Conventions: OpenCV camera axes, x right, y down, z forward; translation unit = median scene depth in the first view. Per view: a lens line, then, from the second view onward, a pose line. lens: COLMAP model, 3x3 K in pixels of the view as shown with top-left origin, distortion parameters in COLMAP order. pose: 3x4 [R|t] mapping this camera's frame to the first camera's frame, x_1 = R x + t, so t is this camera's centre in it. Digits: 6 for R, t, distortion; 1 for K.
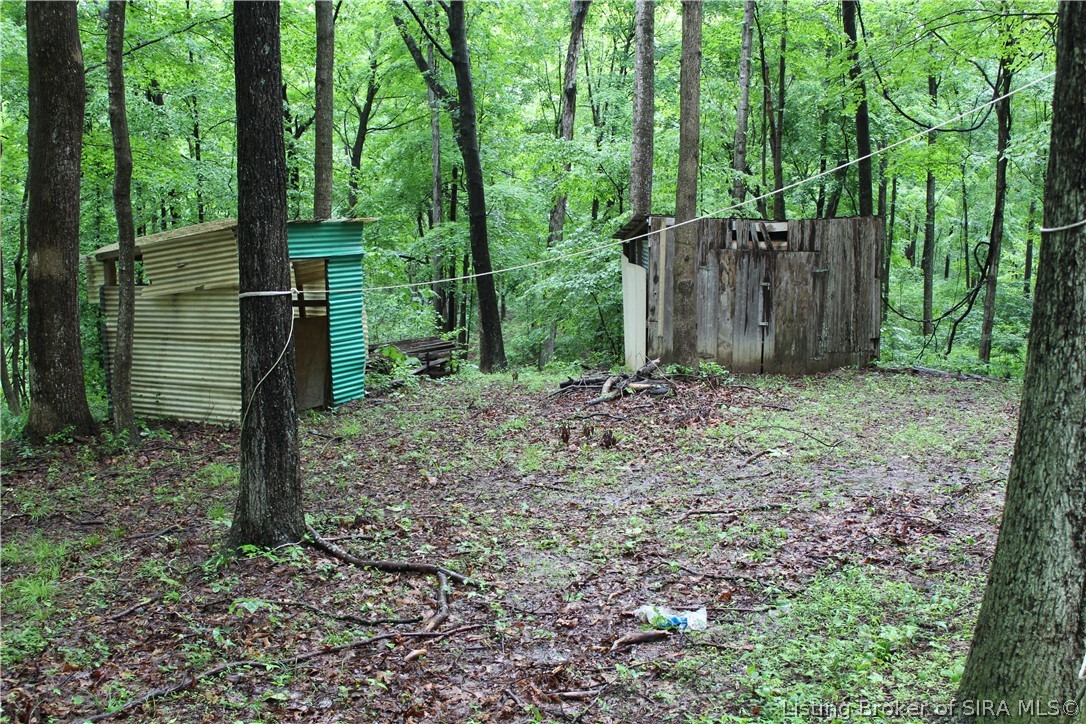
lens RADIAL K [[1212.8, 0, 542.6], [0, 1212.8, 359.7], [0, 0, 1]] dist [-0.067614, 0.000000]
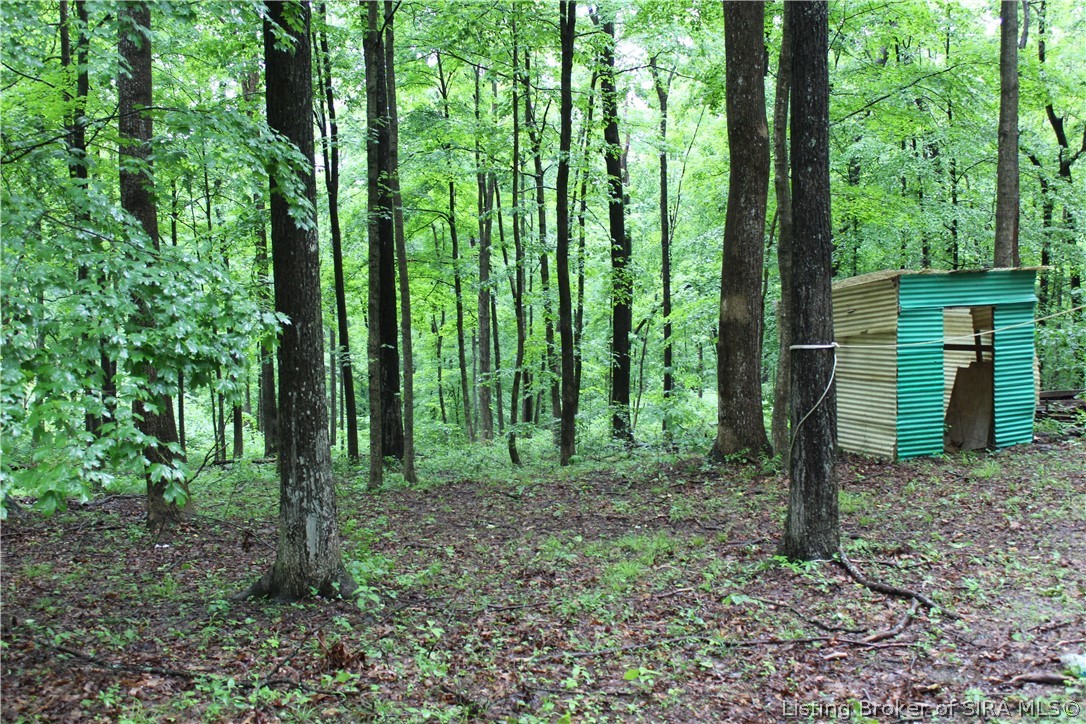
lens RADIAL K [[1212.8, 0, 543.2], [0, 1212.8, 363.8], [0, 0, 1]] dist [-0.067614, 0.000000]
pose [[0.795843, 0.036652, -0.604393, 0.274711], [-0.050330, 0.998716, -0.005709, -0.017636], [0.603408, 0.034962, 0.796666, -0.101548]]
